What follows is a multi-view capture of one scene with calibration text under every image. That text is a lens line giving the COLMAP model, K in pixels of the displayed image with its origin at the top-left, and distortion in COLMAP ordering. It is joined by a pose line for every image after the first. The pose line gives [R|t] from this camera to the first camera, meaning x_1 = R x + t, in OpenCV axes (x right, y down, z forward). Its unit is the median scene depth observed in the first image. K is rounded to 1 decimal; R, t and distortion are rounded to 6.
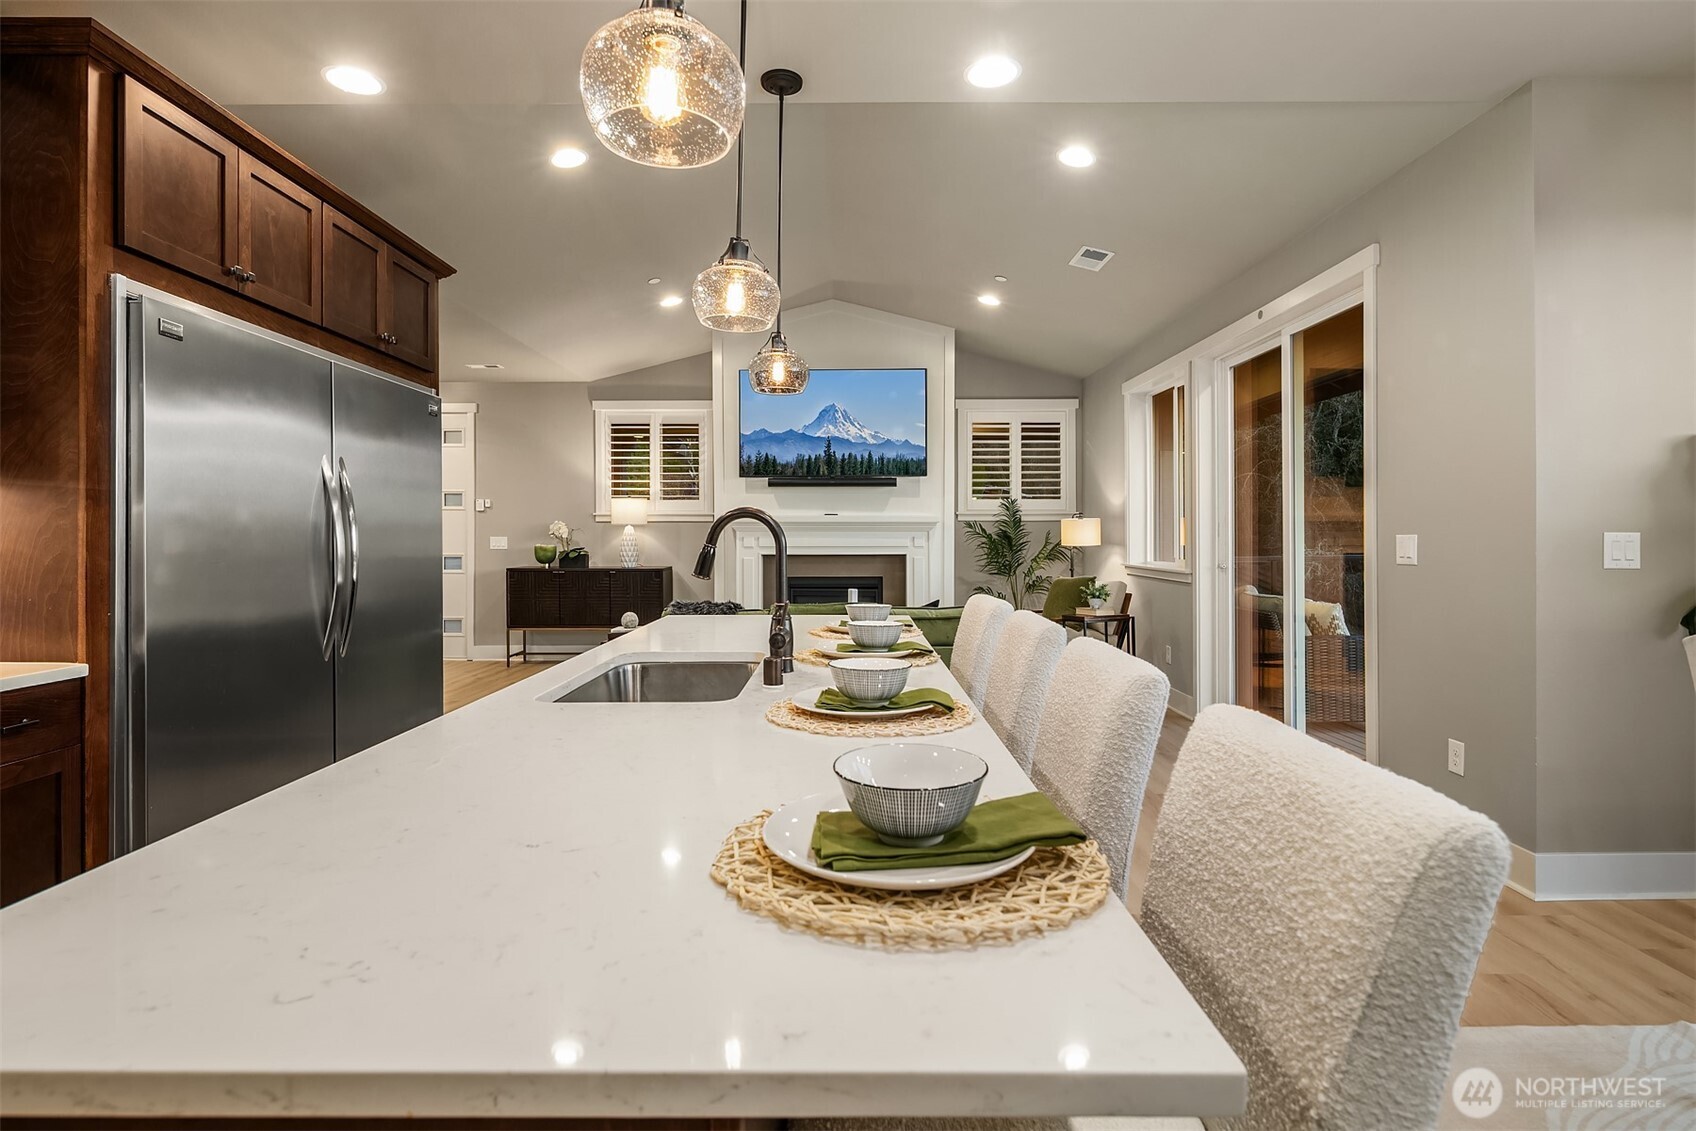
lens RADIAL K [[829.6, 0, 860.6], [0, 829.6, 552.0], [0, 0, 1]] dist [0.008911, -0.004110]
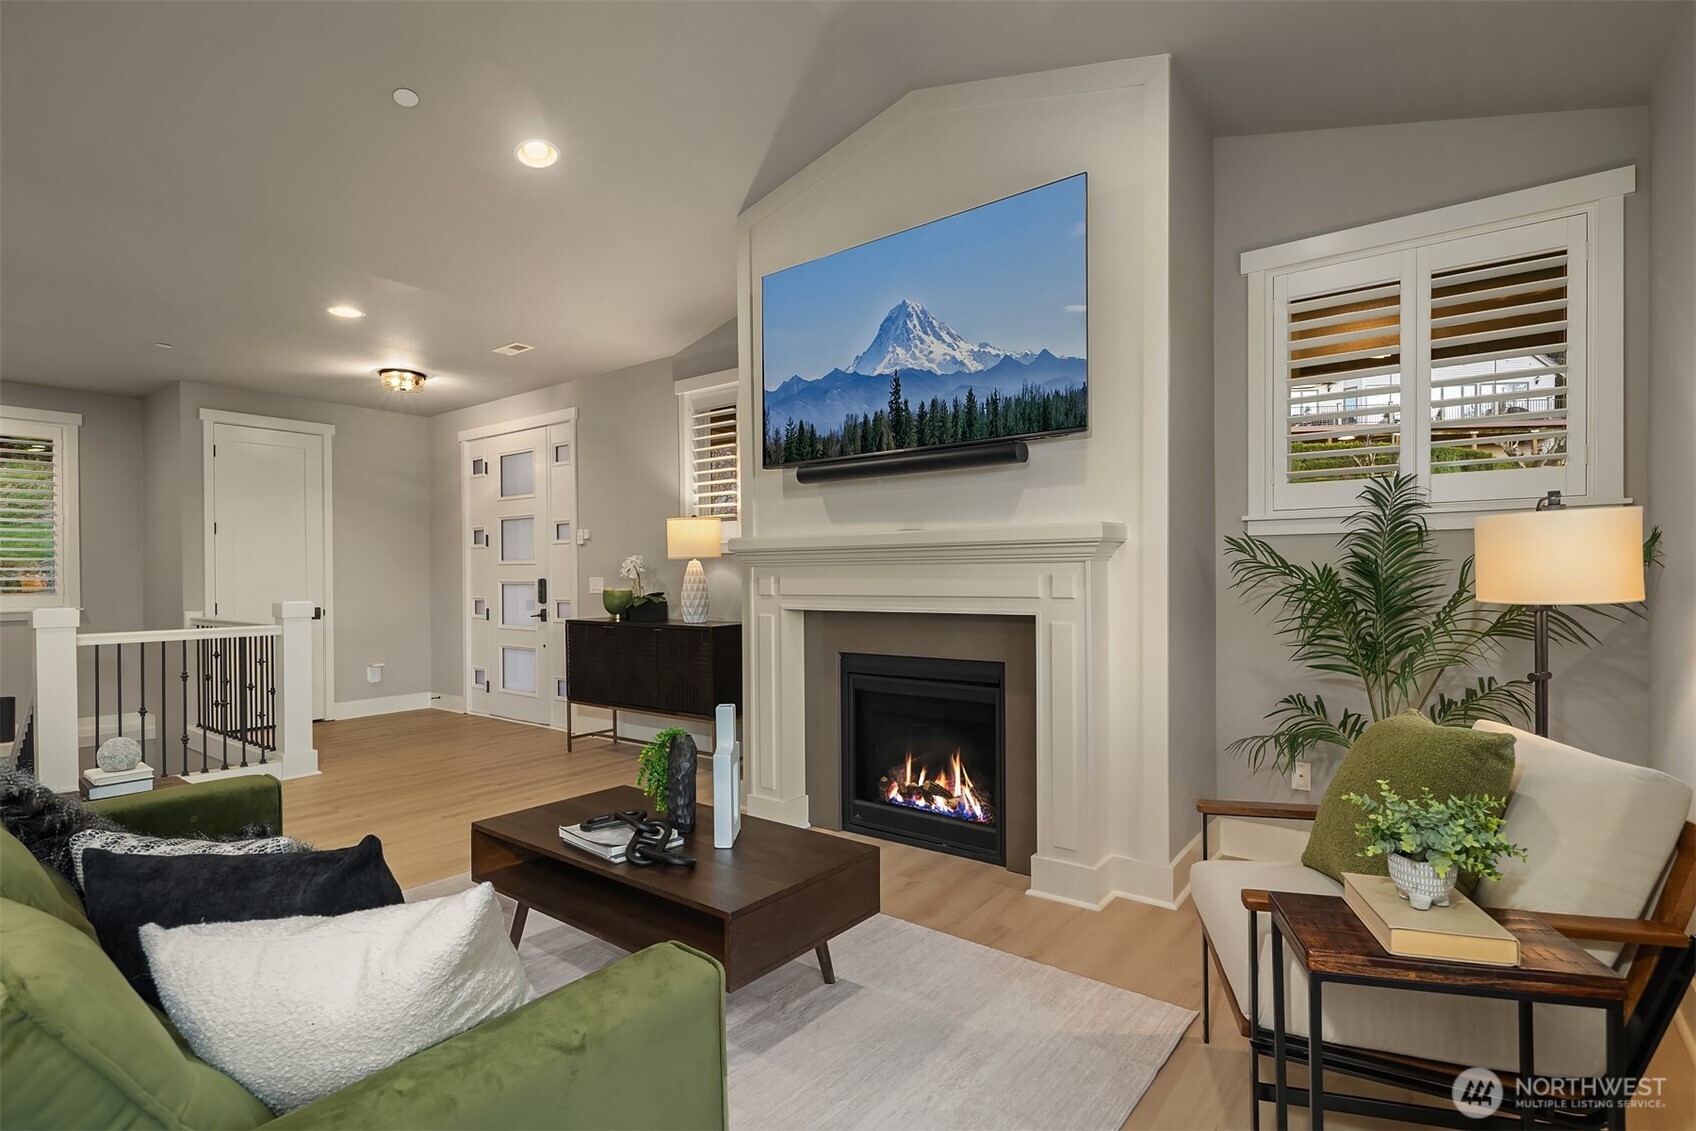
lens RADIAL K [[829.6, 0, 848.6], [0, 829.6, 591.7], [0, 0, 1]] dist [0.008911, -0.004110]
pose [[0.798819, 0.006802, -0.601533, 0.233943], [-0.004817, 0.999976, 0.004910, -0.011446], [0.601553, -0.001025, 0.798833, 0.591699]]
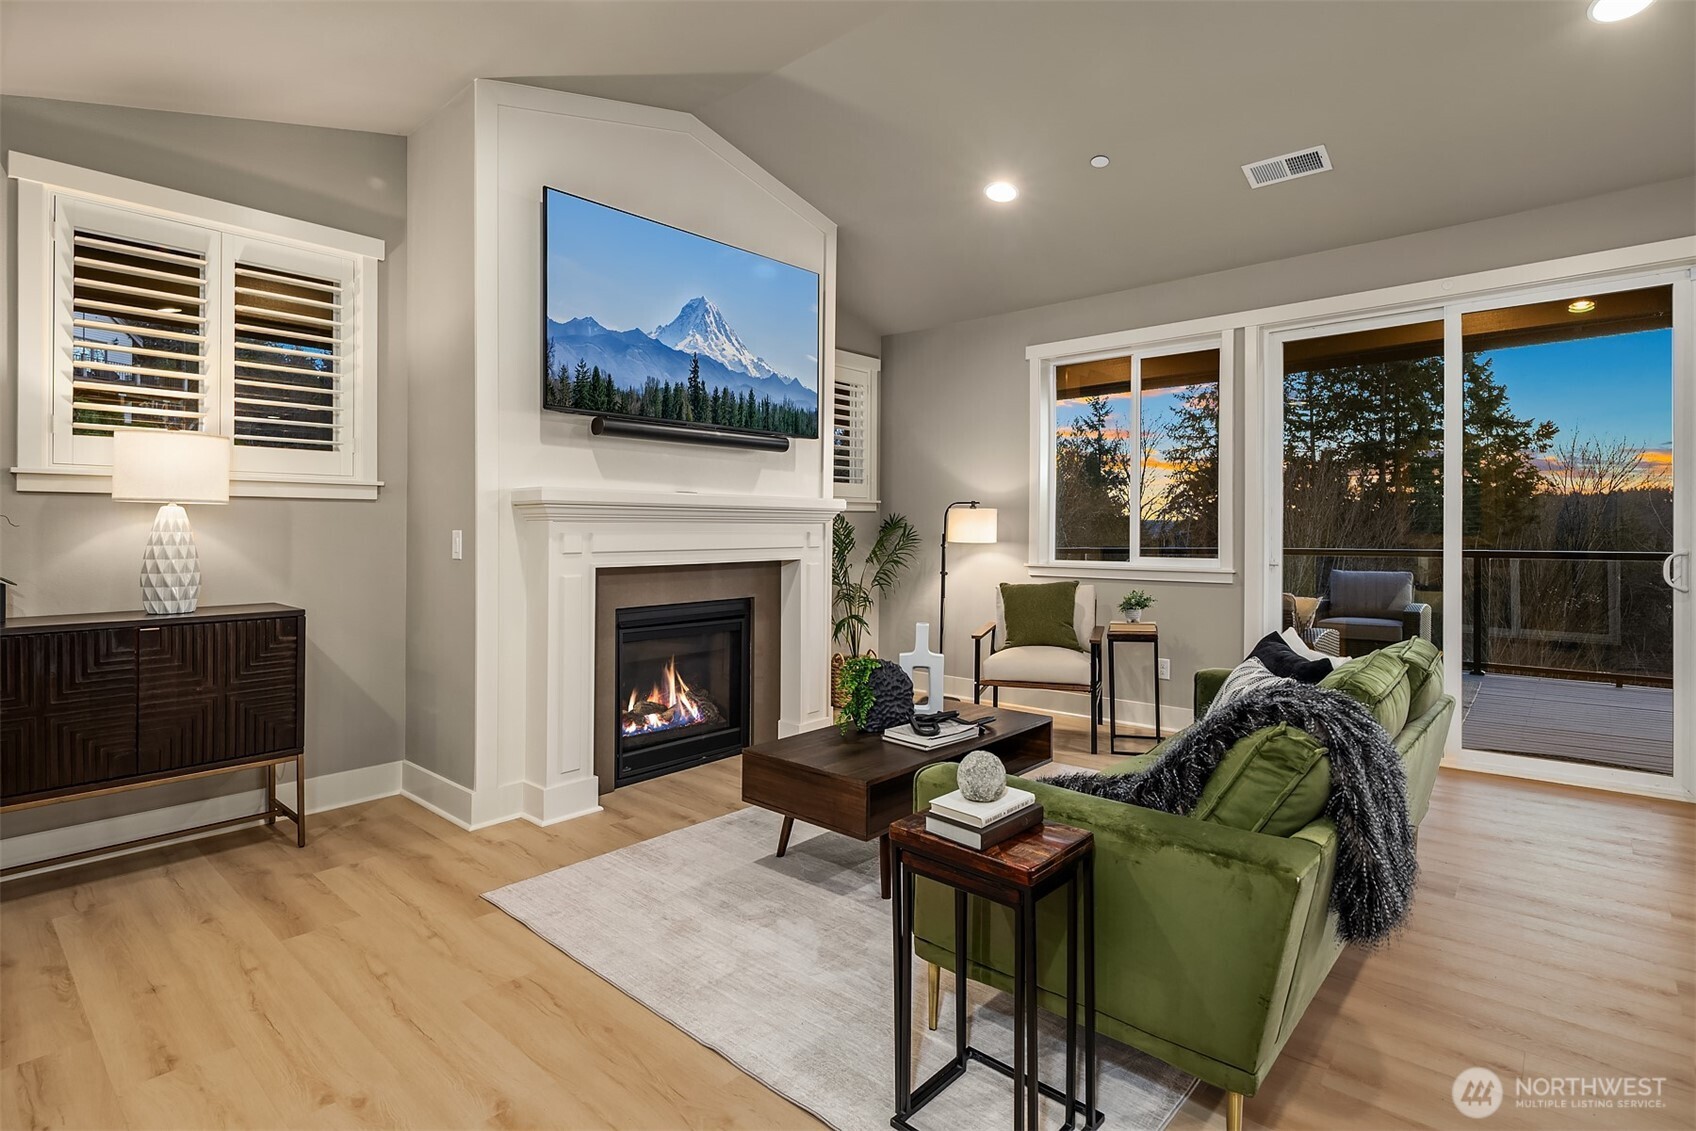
lens RADIAL K [[829.6, 0, 843.6], [0, 829.6, 547.0], [0, 0, 1]] dist [0.008911, -0.004110]
pose [[0.662762, -0.009726, 0.748767, -0.393527], [0.026599, 0.999590, -0.010560, 0.000187], [-0.748357, 0.026916, 0.662750, 0.555805]]
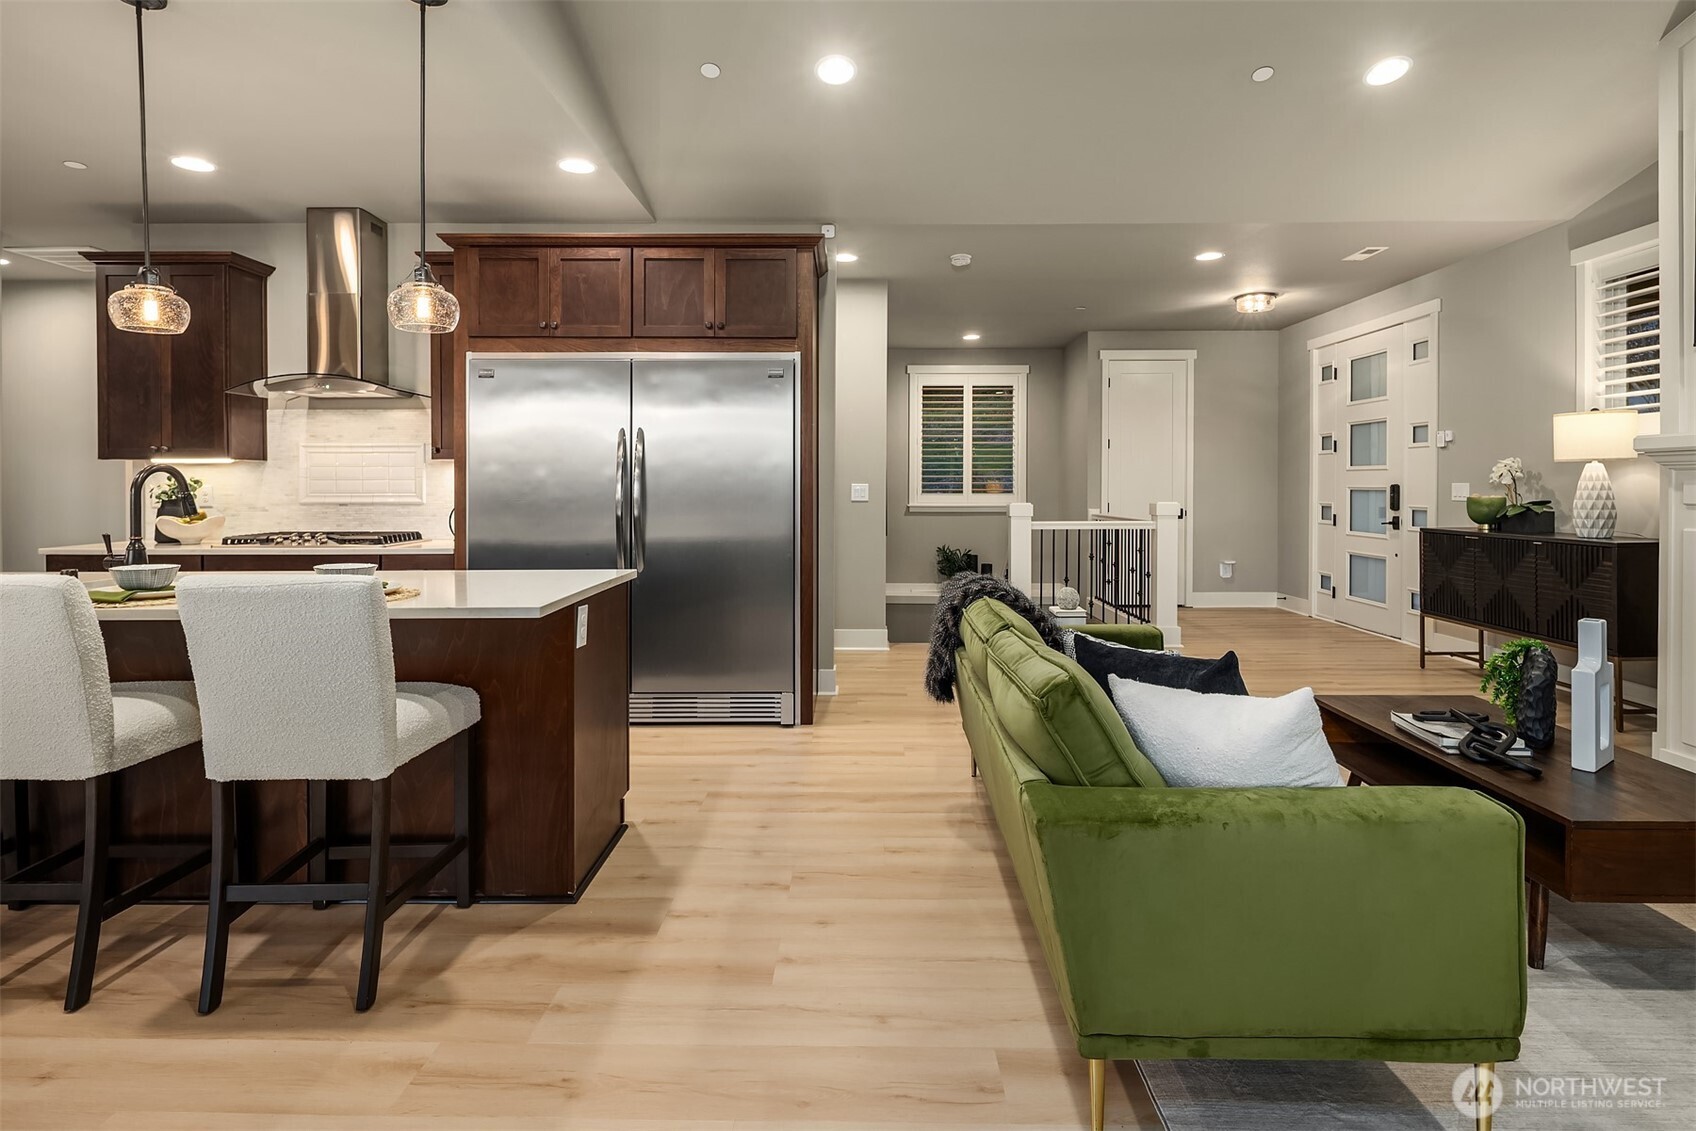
lens RADIAL K [[829.6, 0, 856.0], [0, 829.6, 488.1], [0, 0, 1]] dist [0.008911, -0.004110]
pose [[-0.011506, 0.003418, -0.999928, 0.302687], [-0.015631, 0.999871, 0.003598, -0.009876], [0.999812, 0.015671, -0.011451, 0.559383]]
